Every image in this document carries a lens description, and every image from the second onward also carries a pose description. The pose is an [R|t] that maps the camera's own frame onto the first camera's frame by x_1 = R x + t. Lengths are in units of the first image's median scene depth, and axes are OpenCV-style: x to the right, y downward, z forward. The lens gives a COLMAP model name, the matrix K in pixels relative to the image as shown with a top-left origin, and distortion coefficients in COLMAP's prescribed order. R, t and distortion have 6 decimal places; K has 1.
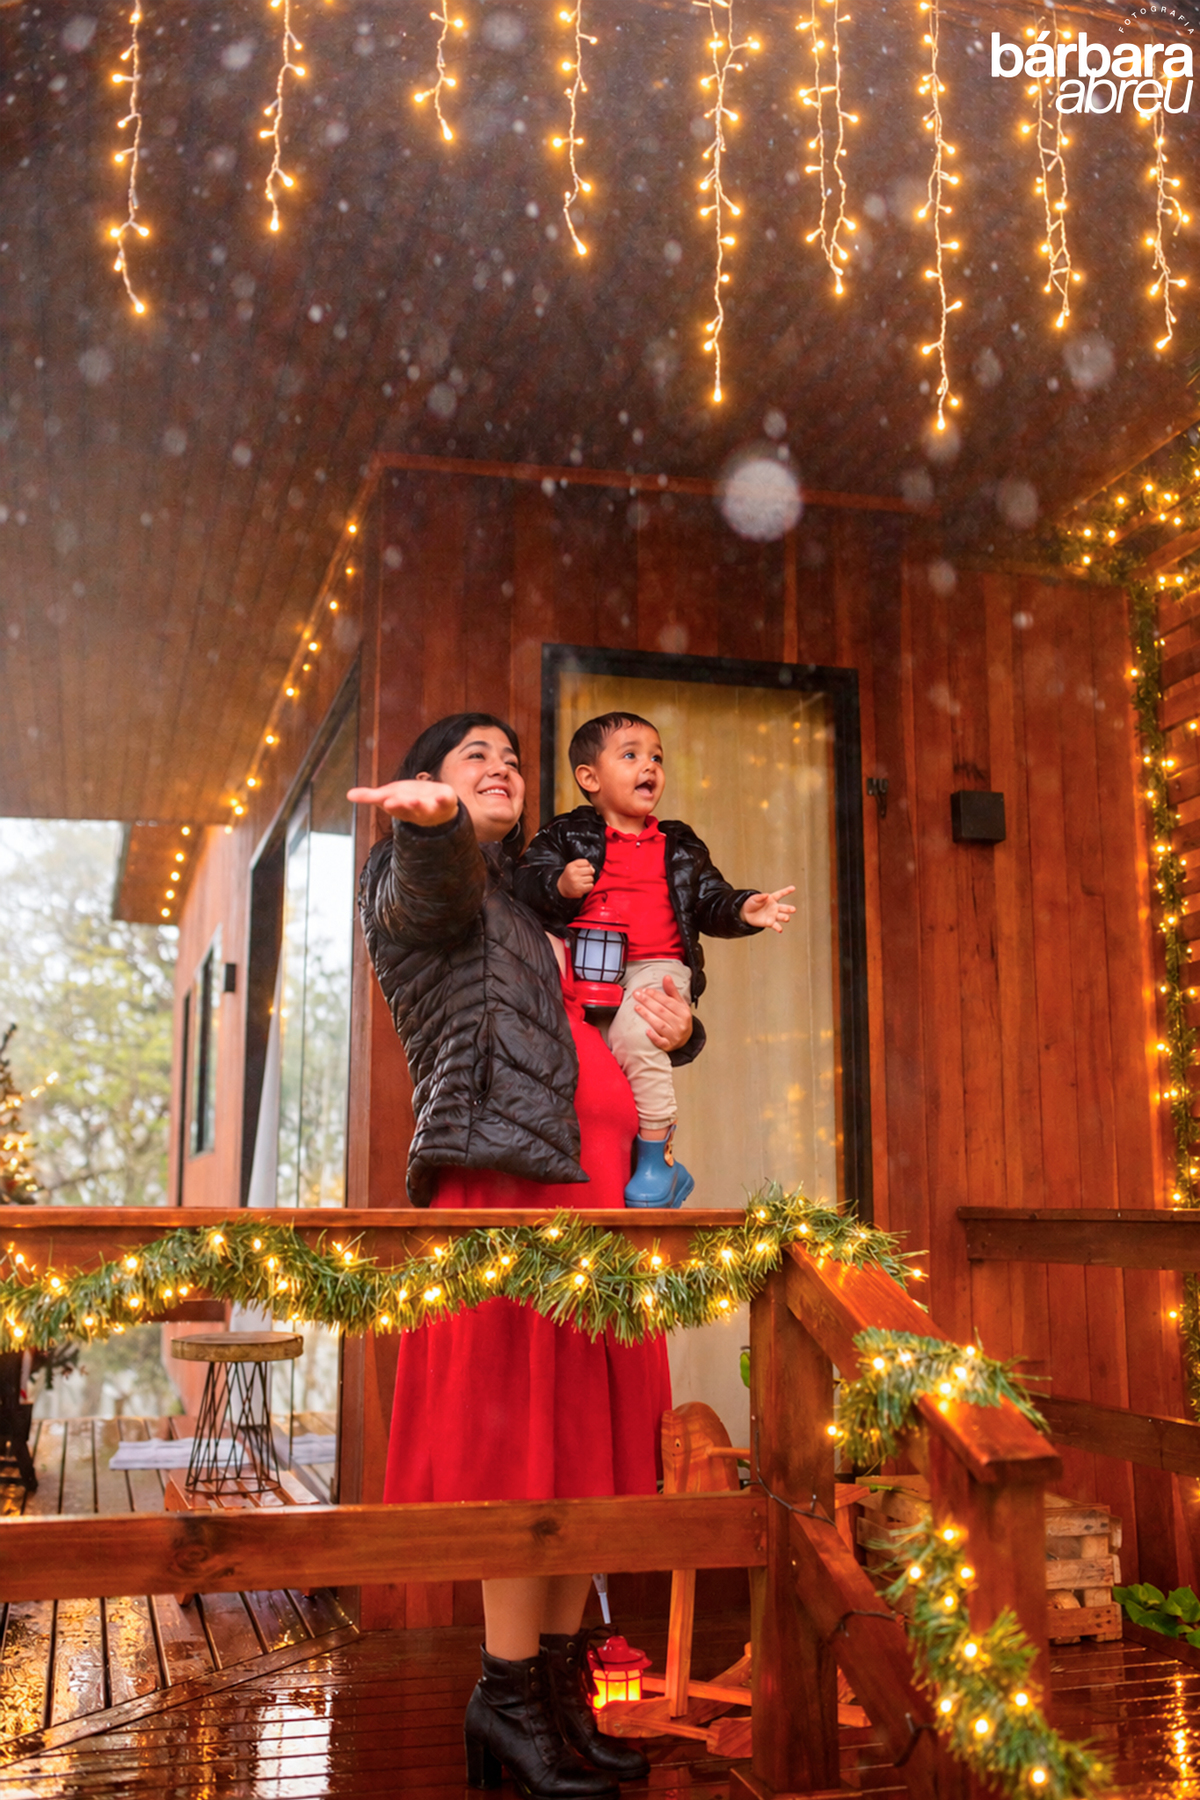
lens RADIAL K [[1762.8, 0, 612.9], [0, 1762.8, 929.3], [0, 0, 1]] dist [-0.009127, -0.007168]
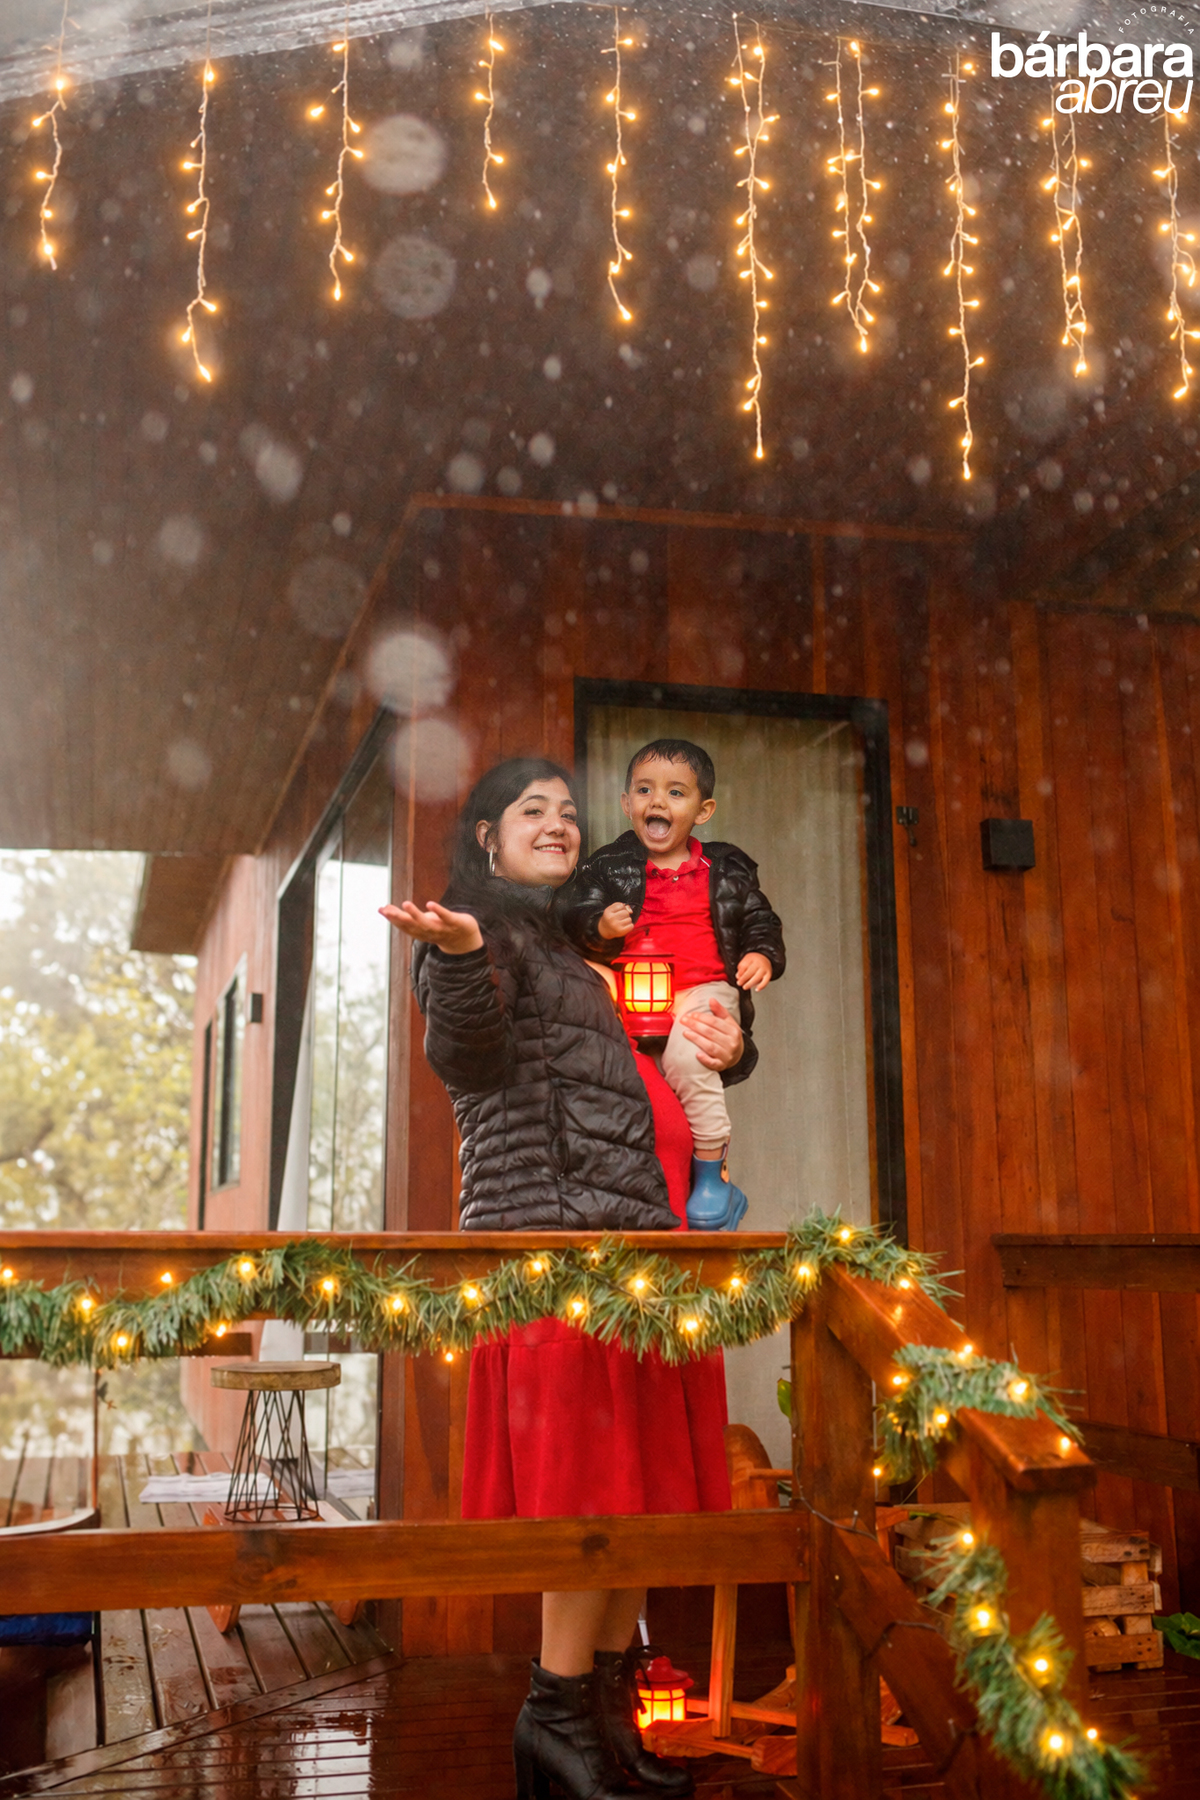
lens RADIAL K [[1810.1, 0, 600.0], [0, 1810.1, 900.0], [0, 0, 1]] dist [-0.021360, 0.008168]
pose [[0.999809, -0.007834, -0.017906, -0.010389], [0.007288, 0.999513, -0.030332, -0.002451], [0.018135, 0.030196, 0.999379, -0.050418]]
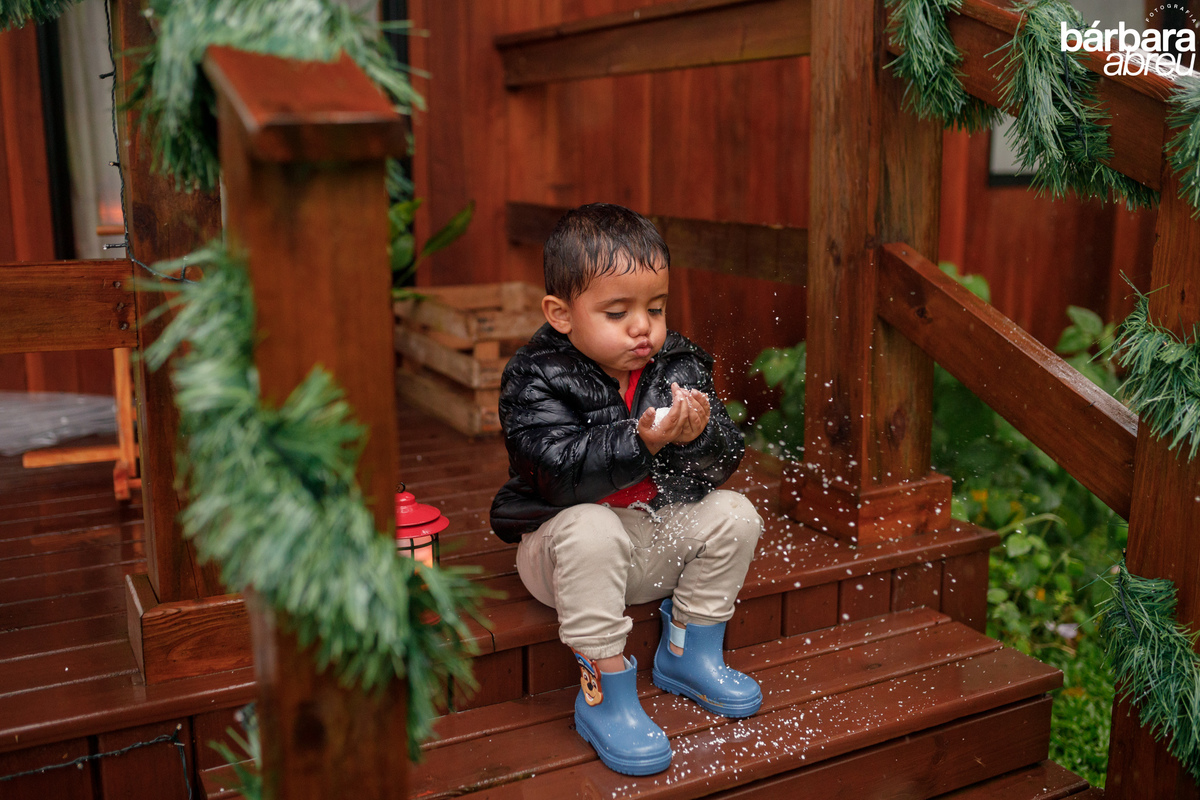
lens RADIAL K [[1237.1, 0, 646.4], [0, 1237.1, 405.6], [0, 0, 1]] dist [-0.105924, 0.141488]
pose [[0.971758, -0.043834, 0.231873, 0.149646], [-0.040448, 0.937116, 0.346666, 0.155218], [-0.232488, -0.346254, 0.908877, 0.366564]]
